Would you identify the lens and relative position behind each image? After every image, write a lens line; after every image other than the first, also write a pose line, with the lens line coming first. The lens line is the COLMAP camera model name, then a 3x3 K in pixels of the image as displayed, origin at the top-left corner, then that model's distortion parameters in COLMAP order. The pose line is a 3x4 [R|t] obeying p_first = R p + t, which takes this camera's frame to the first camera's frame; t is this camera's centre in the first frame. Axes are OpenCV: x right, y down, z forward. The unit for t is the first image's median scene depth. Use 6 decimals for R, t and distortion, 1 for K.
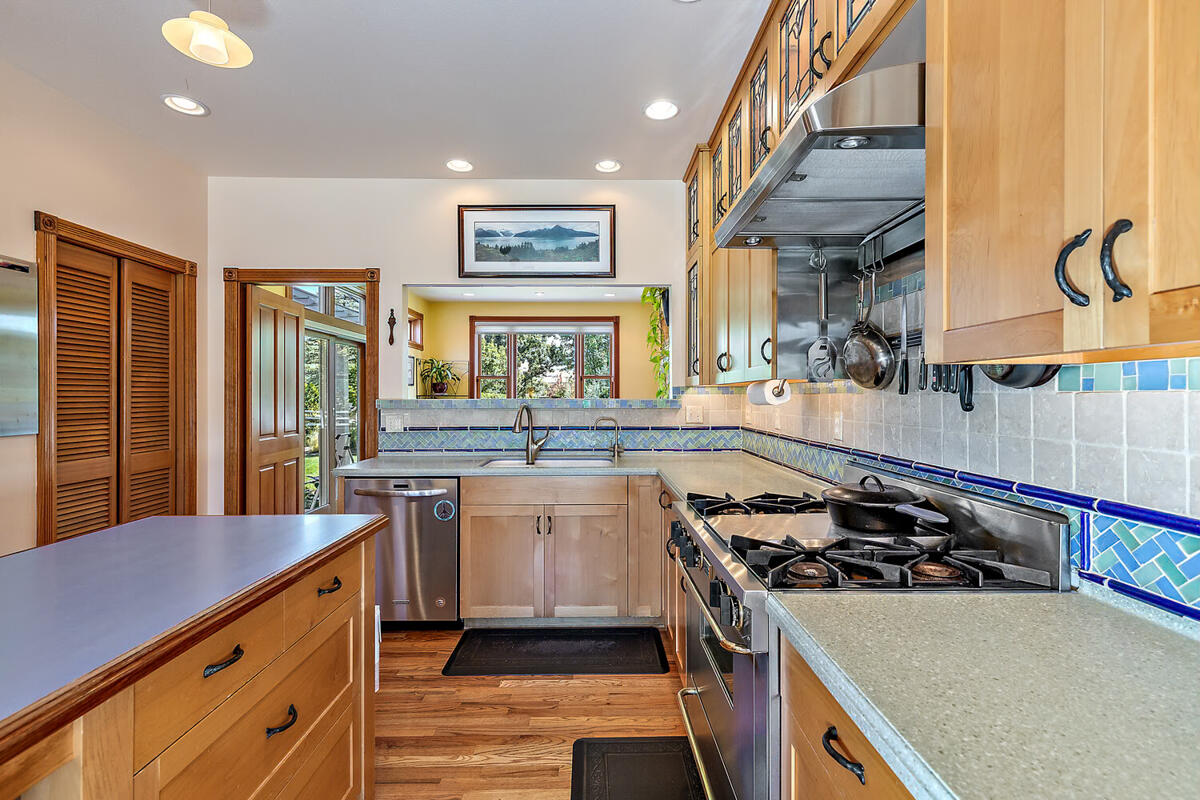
lens RADIAL K [[537.3, 0, 604.9], [0, 537.3, 396.7], [0, 0, 1]] dist [-0.000309, 0.000251]
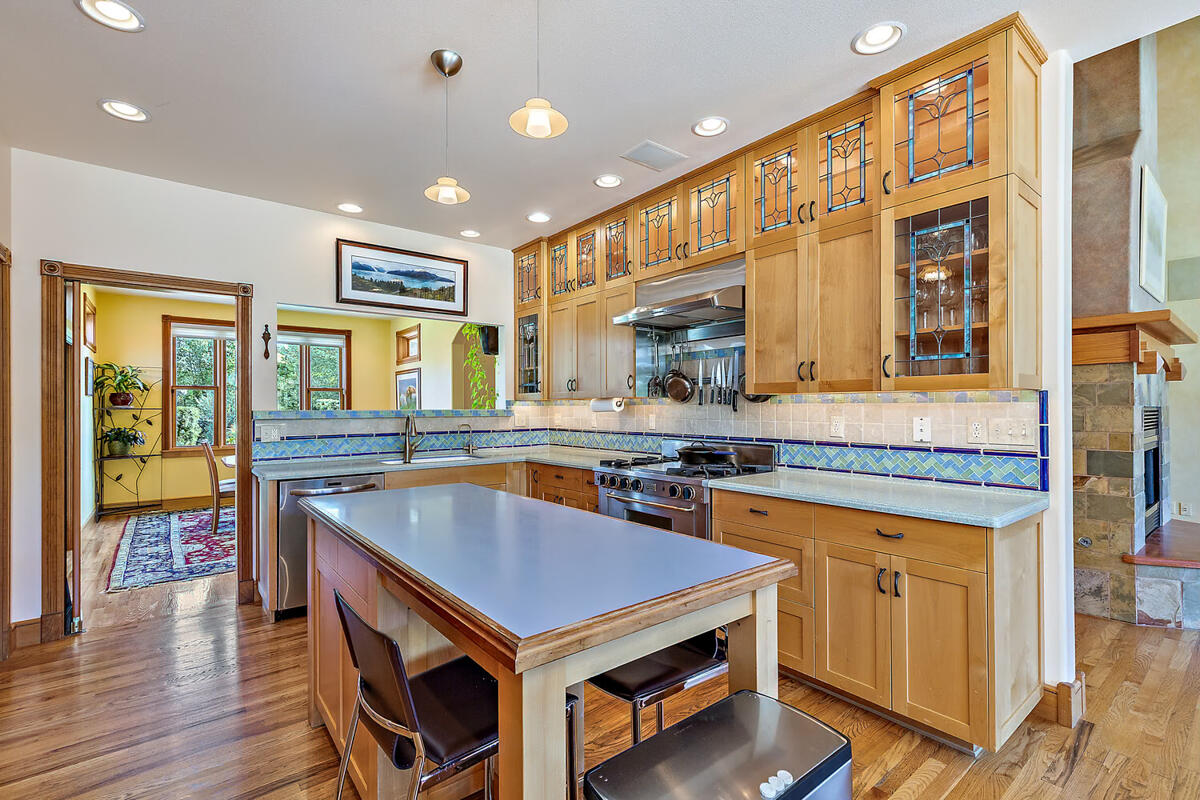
lens RADIAL K [[537.3, 0, 604.9], [0, 537.3, 396.7], [0, 0, 1]] dist [-0.000309, 0.000251]
pose [[0.788750, 0.009838, 0.614636, -0.518367], [0.005031, 0.999735, -0.022459, 0.004433], [-0.614694, 0.020806, 0.788491, -0.230749]]
